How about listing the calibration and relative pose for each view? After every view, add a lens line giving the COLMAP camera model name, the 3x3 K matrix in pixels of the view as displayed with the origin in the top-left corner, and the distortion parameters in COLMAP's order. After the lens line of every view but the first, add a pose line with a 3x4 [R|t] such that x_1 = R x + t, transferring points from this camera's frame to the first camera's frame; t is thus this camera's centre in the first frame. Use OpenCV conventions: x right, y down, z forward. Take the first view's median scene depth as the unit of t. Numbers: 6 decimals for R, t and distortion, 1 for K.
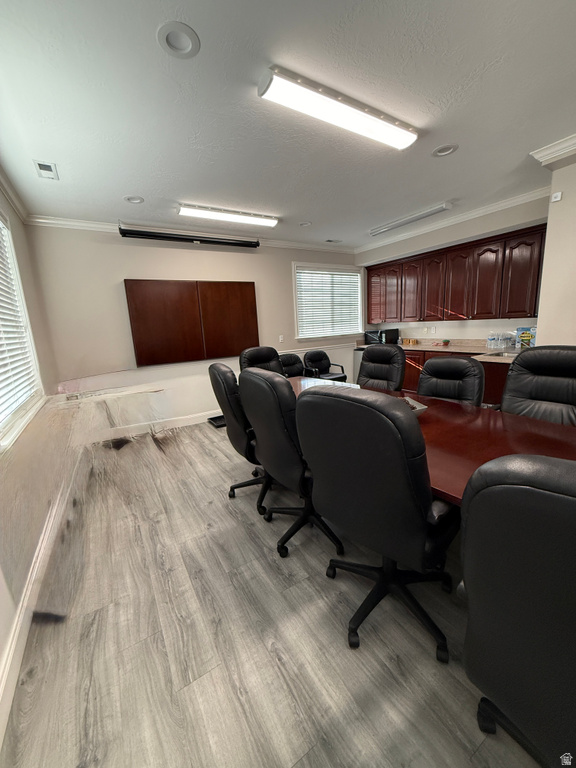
lens RADIAL K [[306.7, 0, 288.0], [0, 306.7, 384.0], [0, 0, 1]] dist [-0.000596, -0.000014]
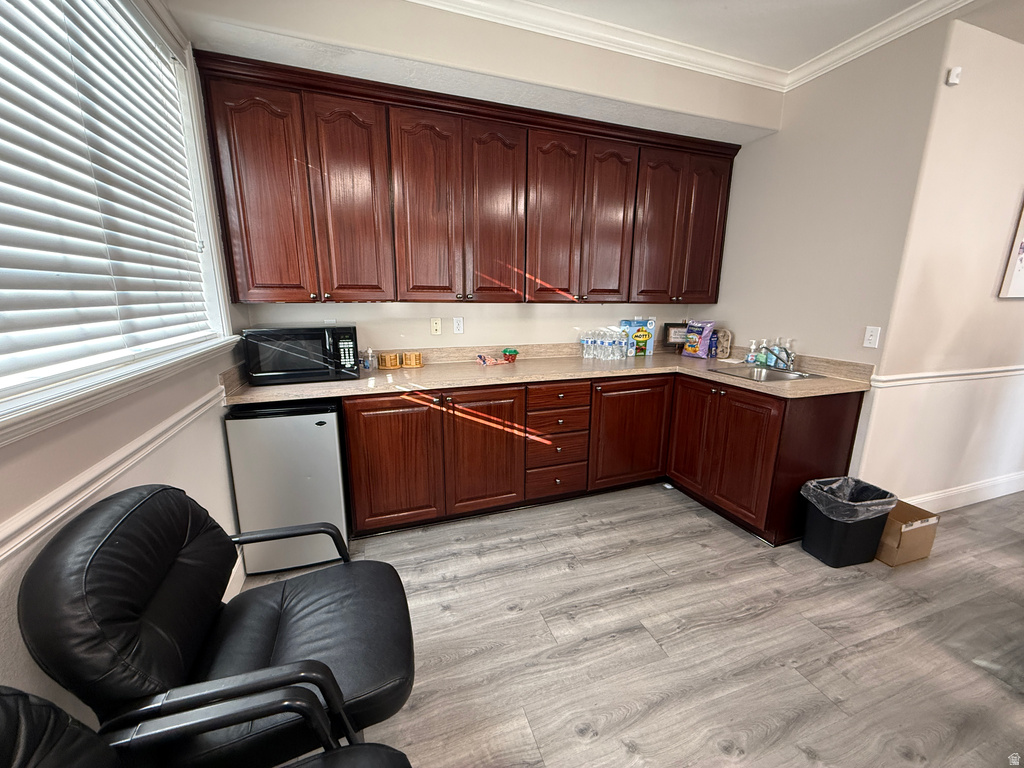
lens RADIAL K [[409.0, 0, 512.0], [0, 409.0, 384.0], [0, 0, 1]] dist [-0.000596, -0.000014]
pose [[0.228243, -0.155425, 0.961118, -0.027946], [0.175974, 0.977502, 0.116285, -0.162886], [-0.957569, 0.142591, 0.250459, 0.873822]]
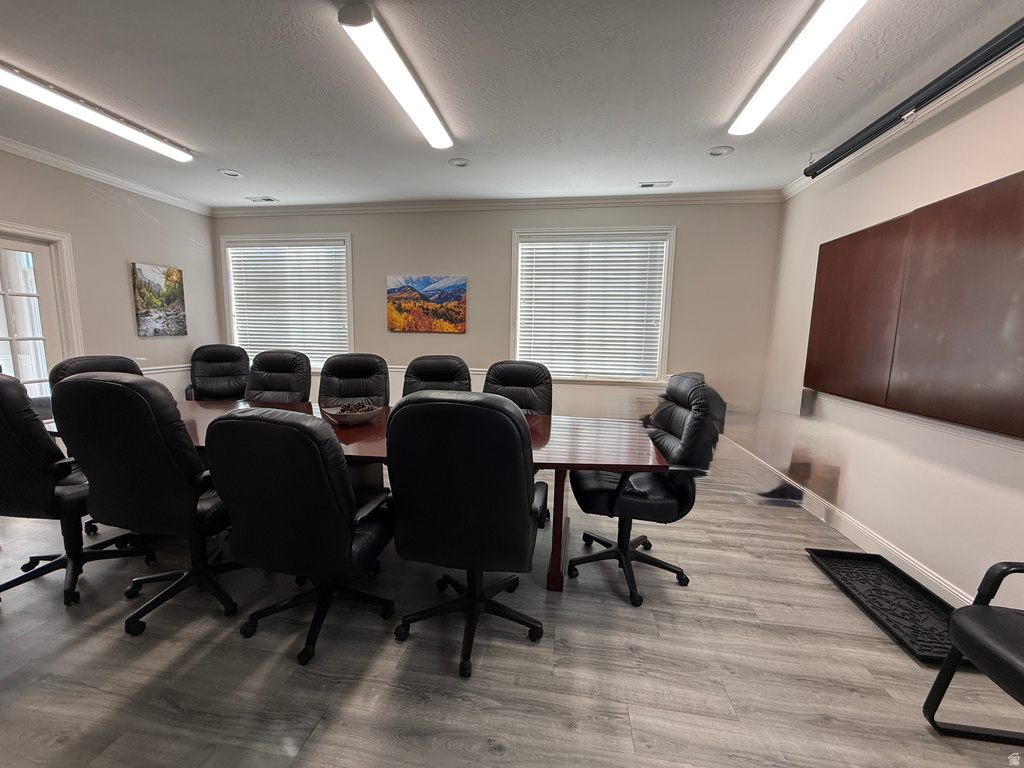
lens RADIAL K [[409.0, 0, 512.0], [0, 409.0, 384.0], [0, 0, 1]] dist [-0.000596, -0.000014]
pose [[-0.650657, 0.142494, -0.745883, 0.499144], [-0.129498, 0.947028, 0.293886, -0.232190], [0.748249, 0.287809, -0.597737, 1.080142]]
